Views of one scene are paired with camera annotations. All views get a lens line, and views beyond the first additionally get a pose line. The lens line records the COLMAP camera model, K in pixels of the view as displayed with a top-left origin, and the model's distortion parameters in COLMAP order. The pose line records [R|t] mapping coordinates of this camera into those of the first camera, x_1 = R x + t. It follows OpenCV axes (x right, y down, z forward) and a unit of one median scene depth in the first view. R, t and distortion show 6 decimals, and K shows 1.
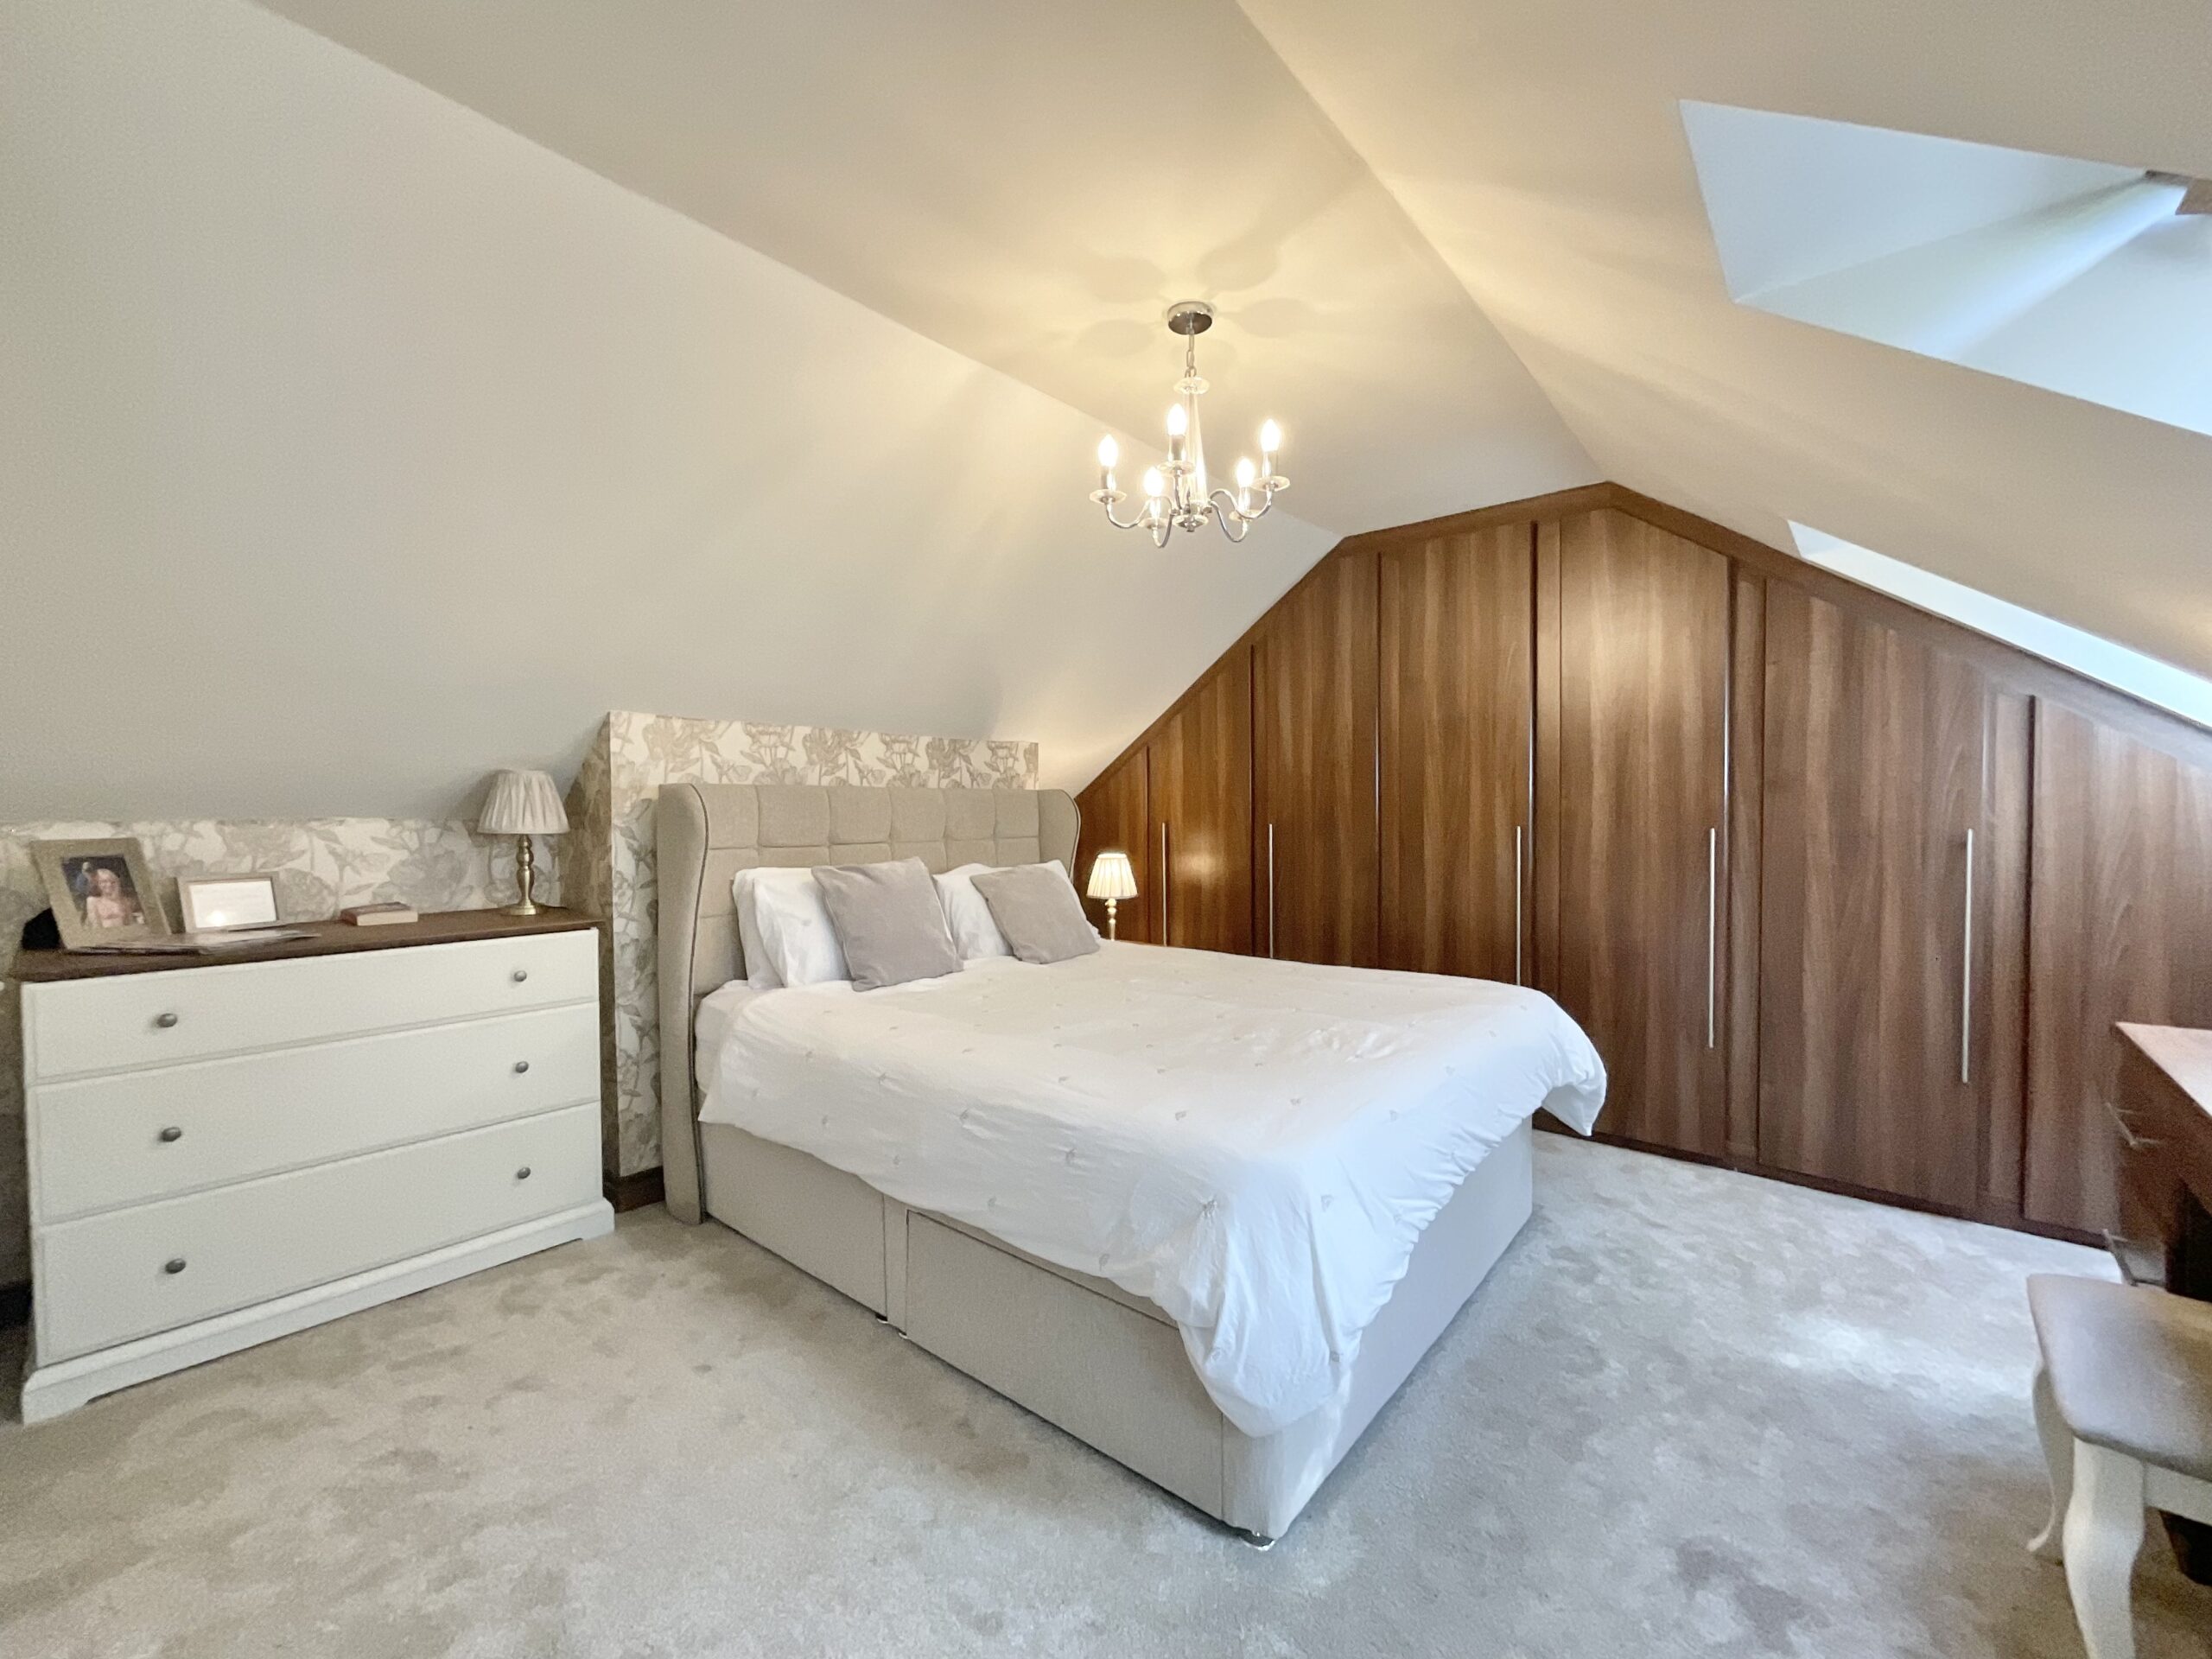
lens RADIAL K [[893.8, 0, 1095.7], [0, 893.8, 826.5], [0, 0, 1]] dist [0.140060, 0.000022]
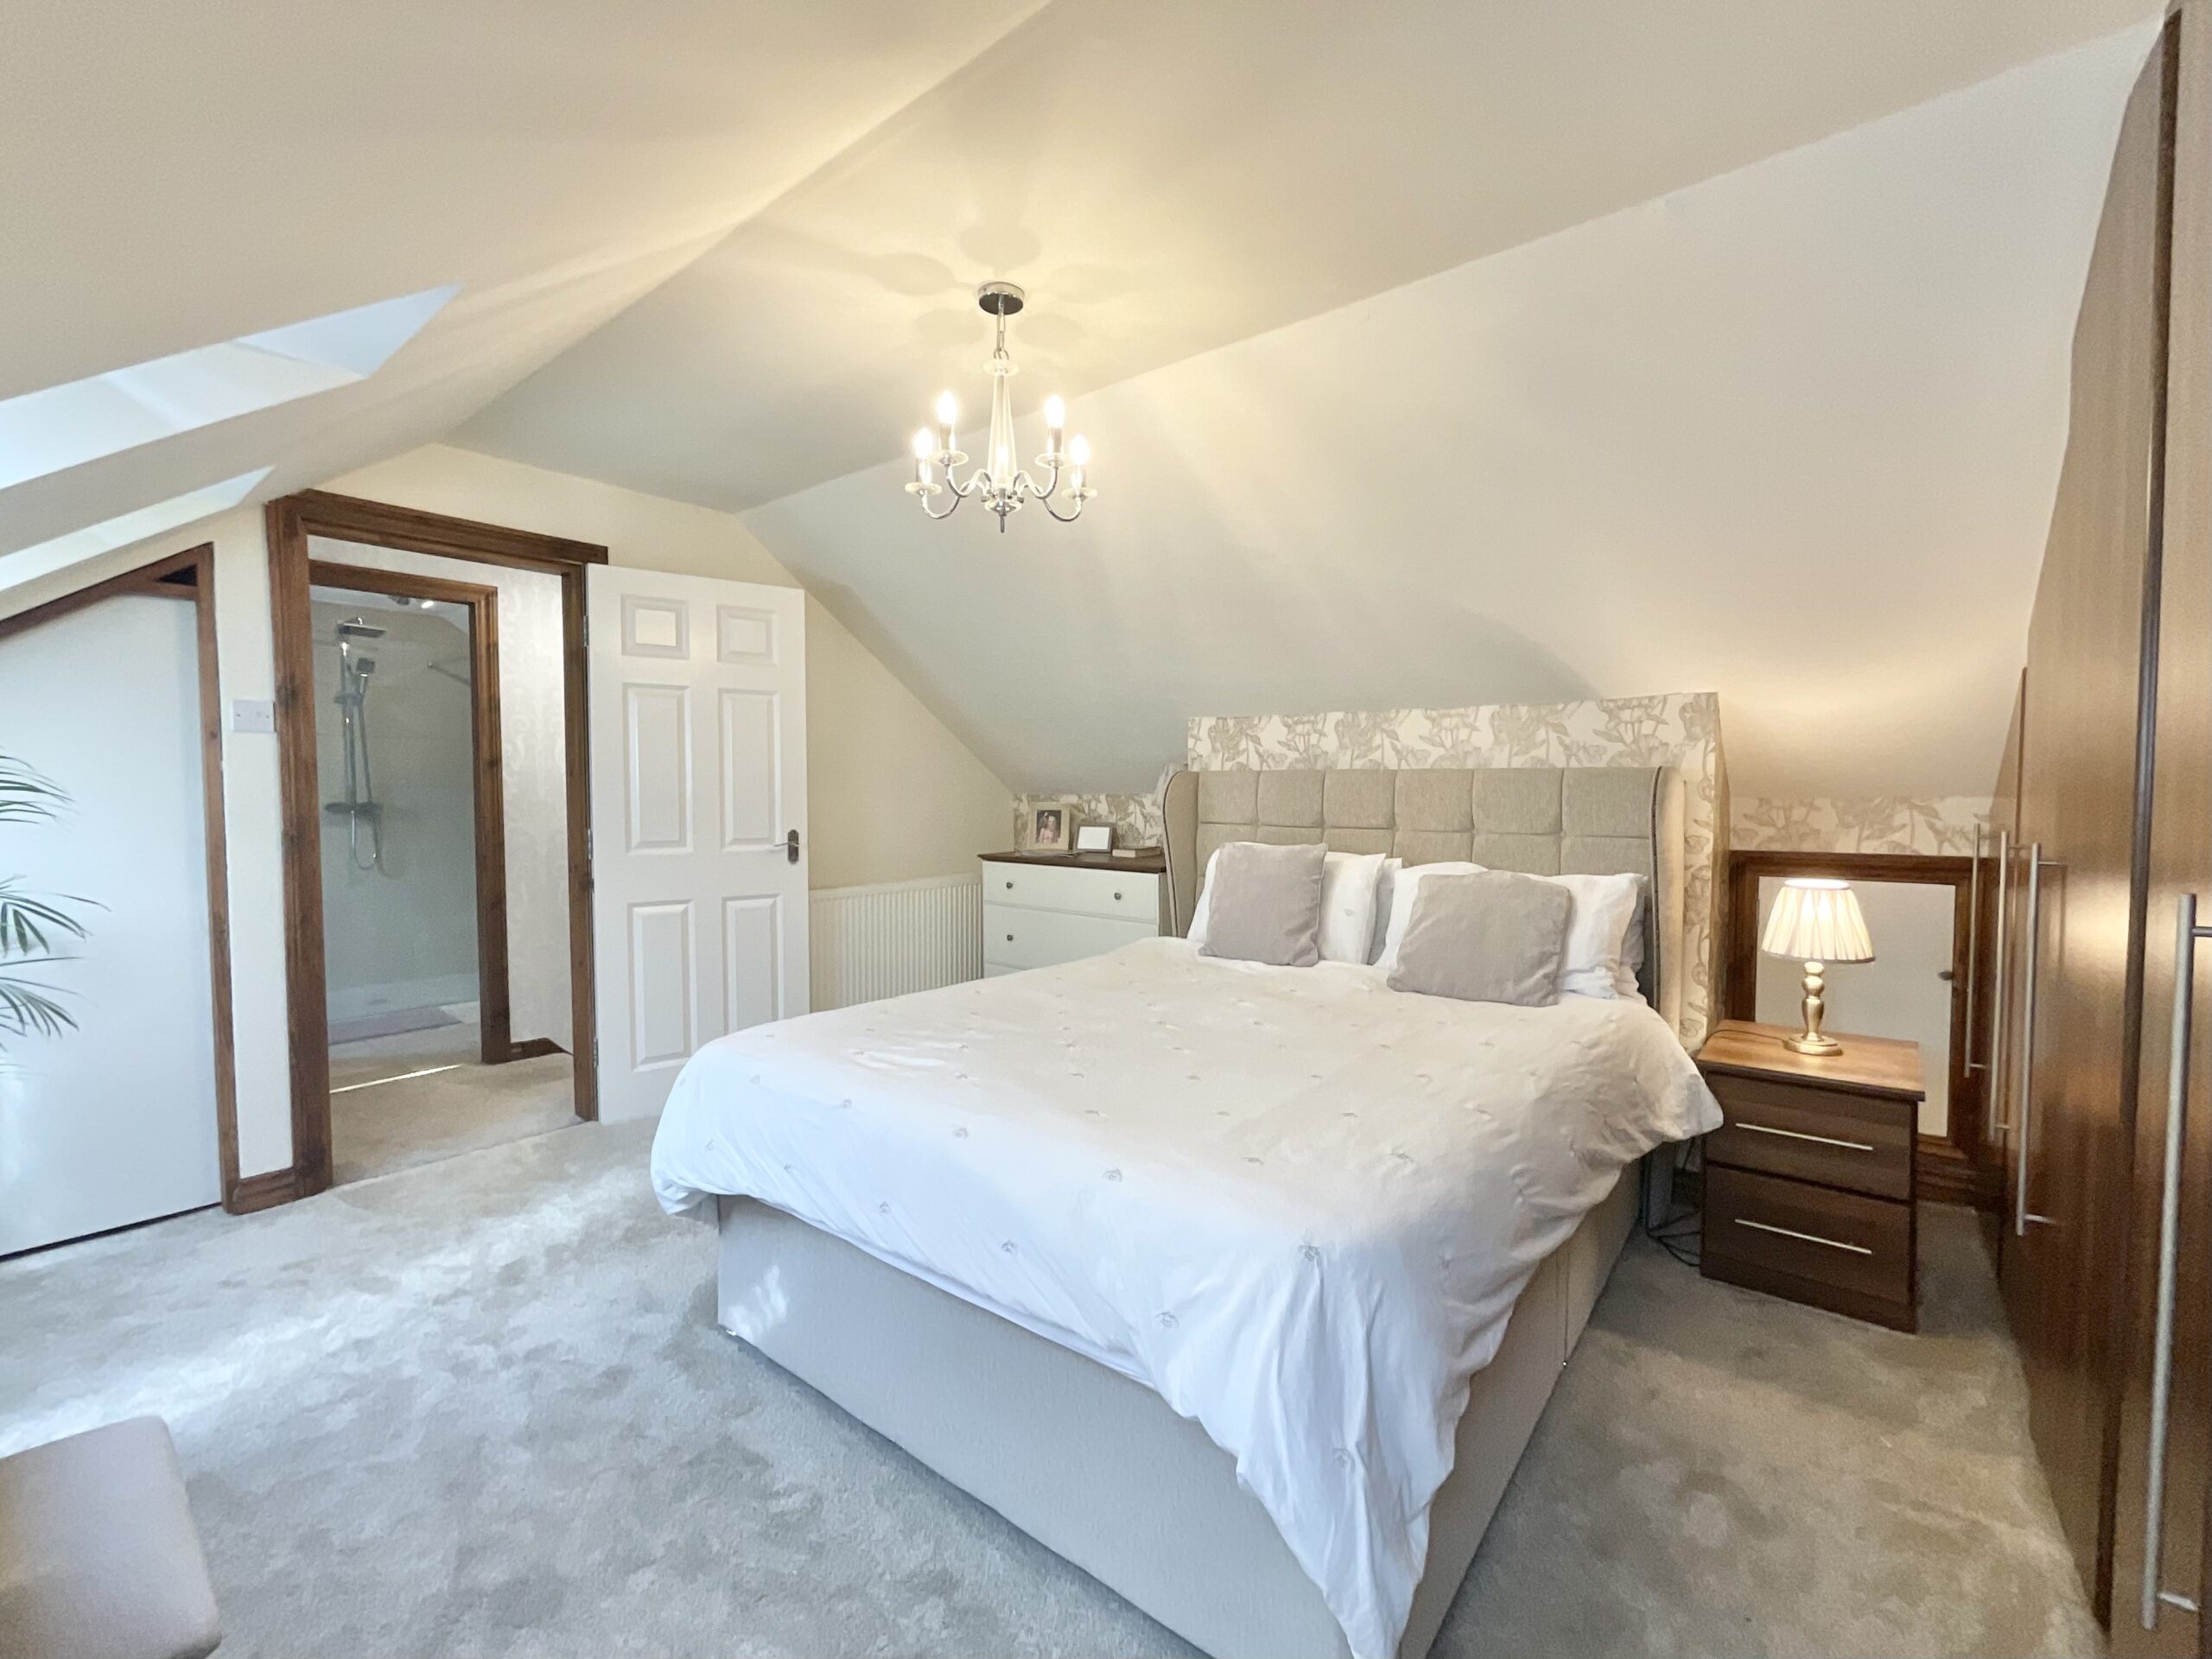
lens RADIAL K [[910.0, 0, 1112.2], [0, 910.0, 830.7], [0, 0, 1]] dist [-0.007128, 0.007034]
pose [[0.075375, 0.050126, -0.995895, 0.722548], [-0.028852, 0.998427, 0.048070, -0.018396], [0.996738, 0.025110, 0.076703, 0.691540]]
